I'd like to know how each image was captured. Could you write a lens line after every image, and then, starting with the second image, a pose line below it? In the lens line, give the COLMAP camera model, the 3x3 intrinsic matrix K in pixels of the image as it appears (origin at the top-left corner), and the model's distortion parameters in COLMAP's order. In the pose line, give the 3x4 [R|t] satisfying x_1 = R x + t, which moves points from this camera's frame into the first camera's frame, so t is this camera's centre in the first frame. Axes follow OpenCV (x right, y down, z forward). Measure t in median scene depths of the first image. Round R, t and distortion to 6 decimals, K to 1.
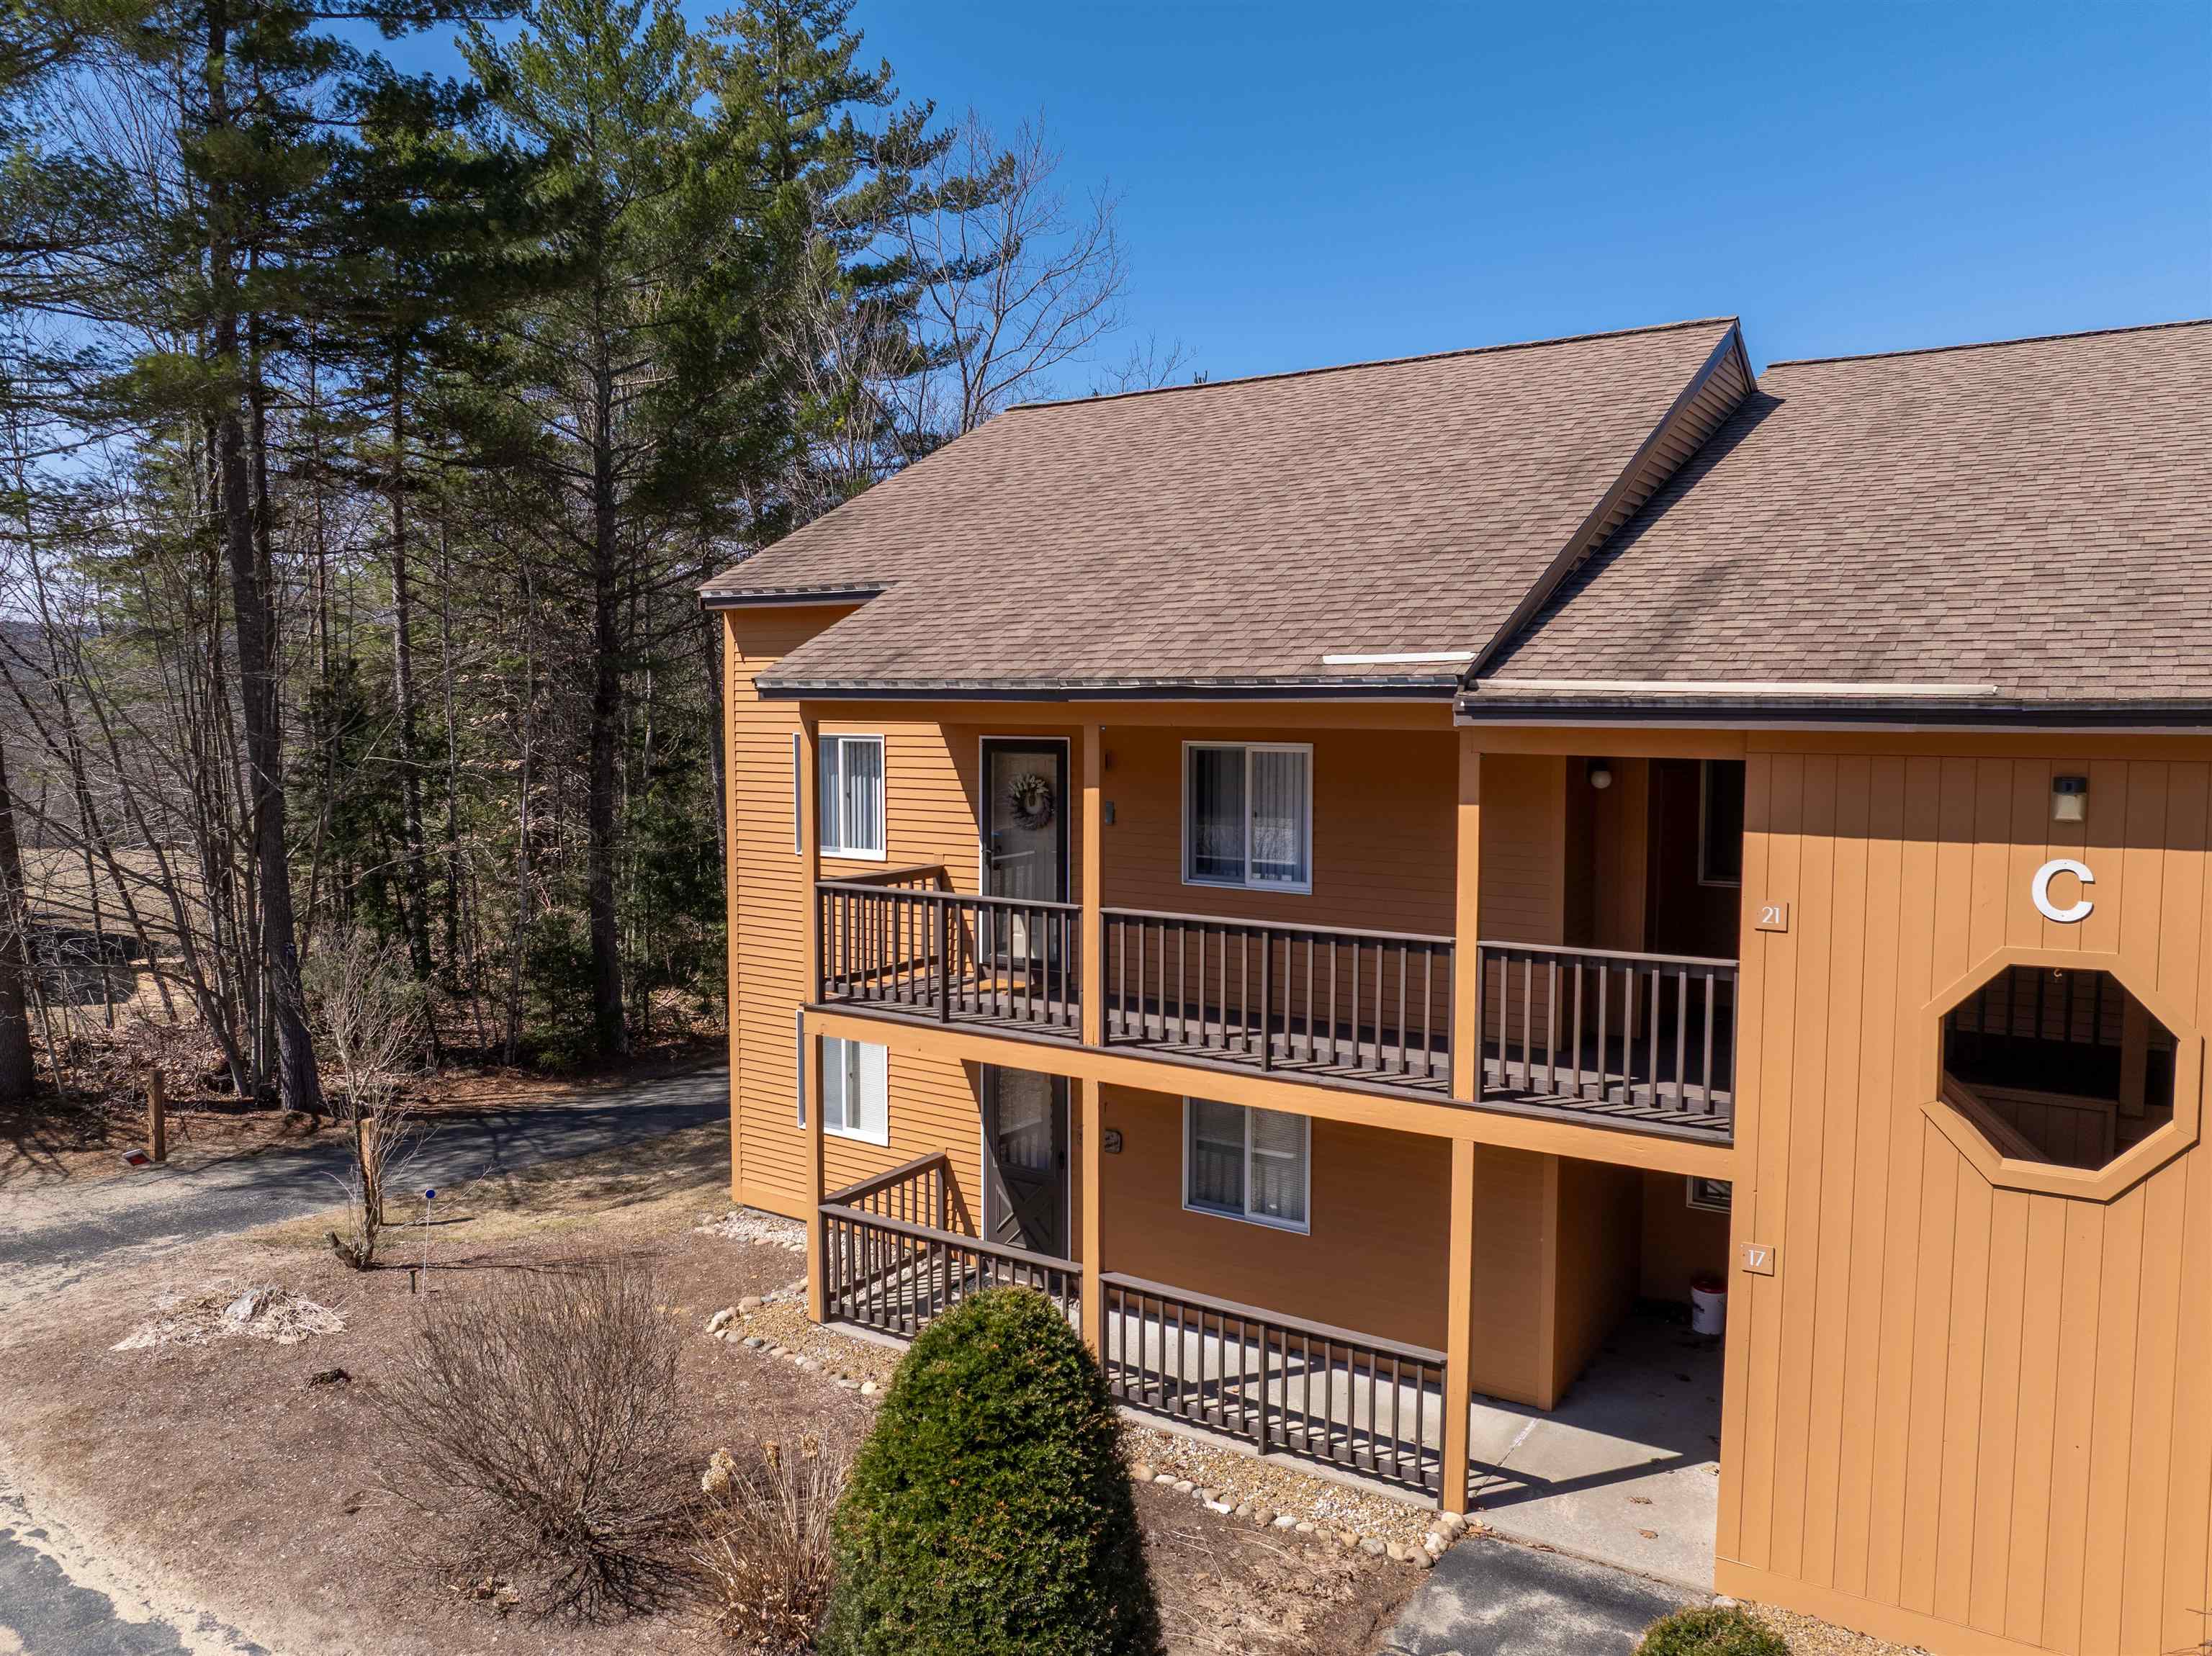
lens RADIAL K [[1514.1, 0, 1152.6], [0, 1514.1, 797.2], [0, 0, 1]] dist [-0.000209, -0.088471]
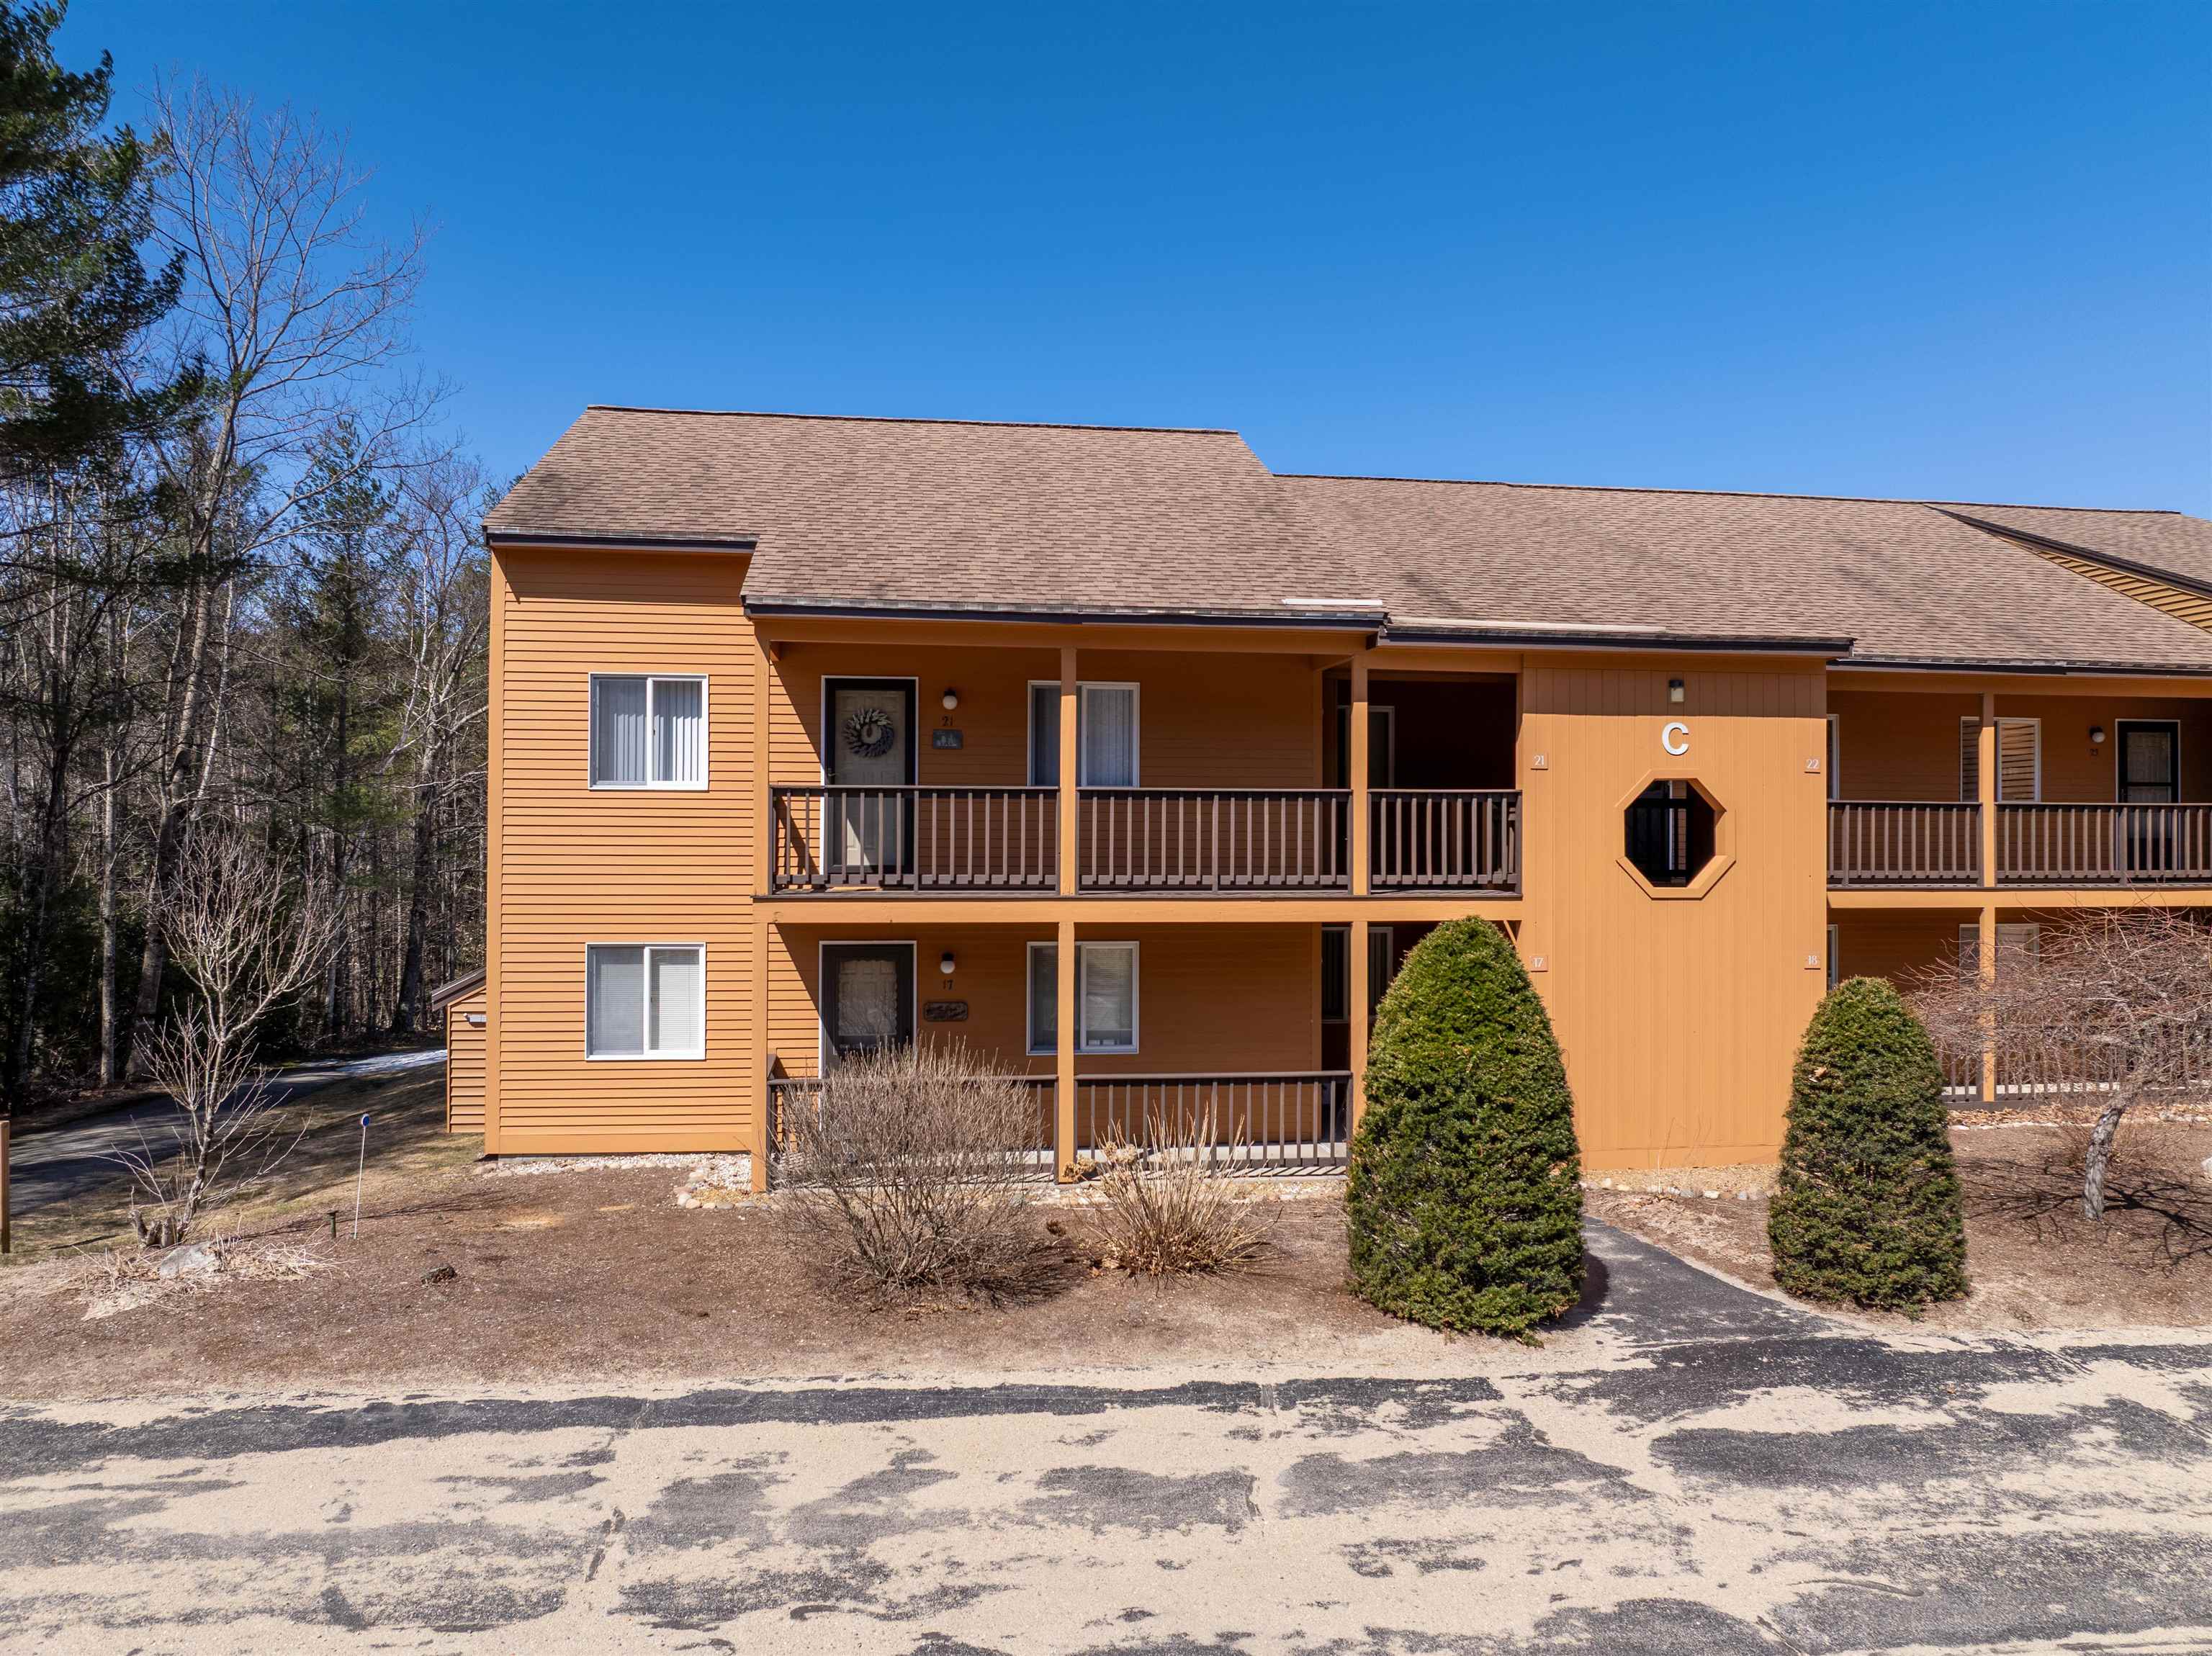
lens RADIAL K [[1556.4, 0, 1111.8], [0, 1556.4, 816.6], [0, 0, 1]] dist [-0.039931, 0.003698]
pose [[0.769988, 0.015092, 0.637880, -0.935060], [0.036144, 0.997083, -0.067221, 0.206272], [-0.637034, 0.074815, 0.767197, -0.049221]]
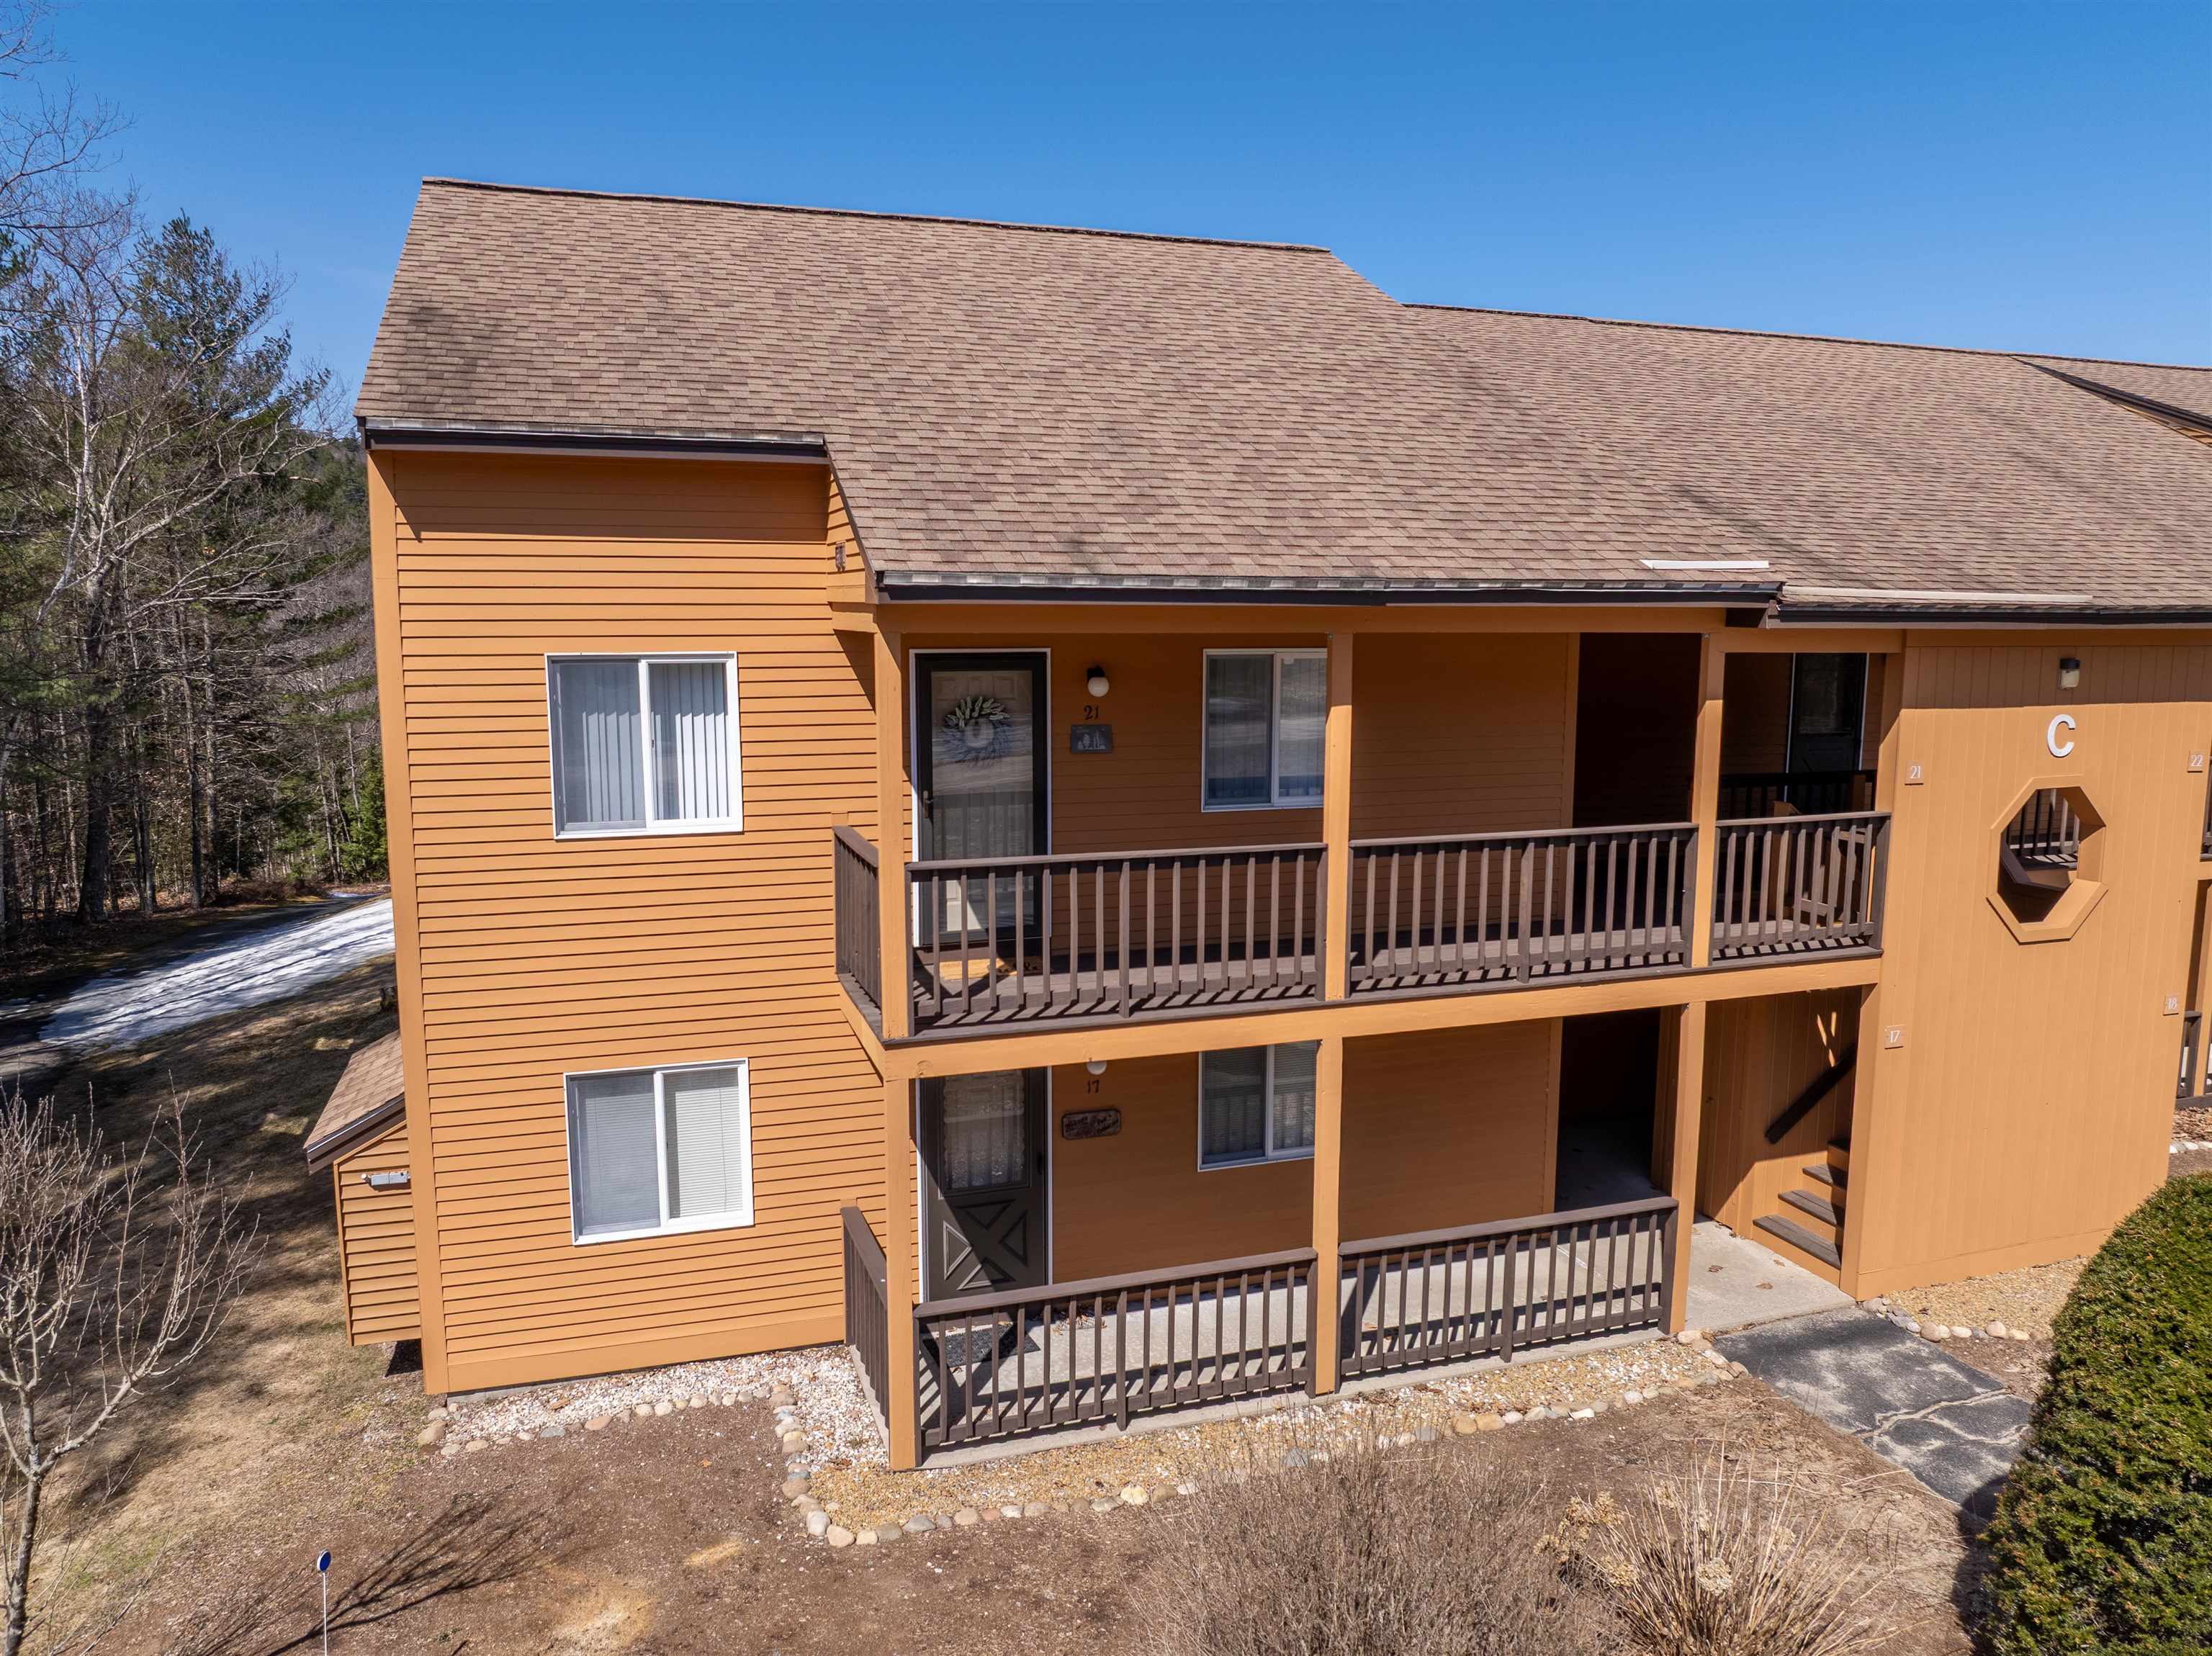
lens RADIAL K [[1556.4, 0, 1111.8], [0, 1556.4, 816.6], [0, 0, 1]] dist [-0.039931, 0.003698]
pose [[0.635148, -0.102123, 0.765609, -0.875255], [0.048194, 0.994529, 0.092677, -0.033665], [-0.770885, -0.021966, 0.636595, 0.577829]]
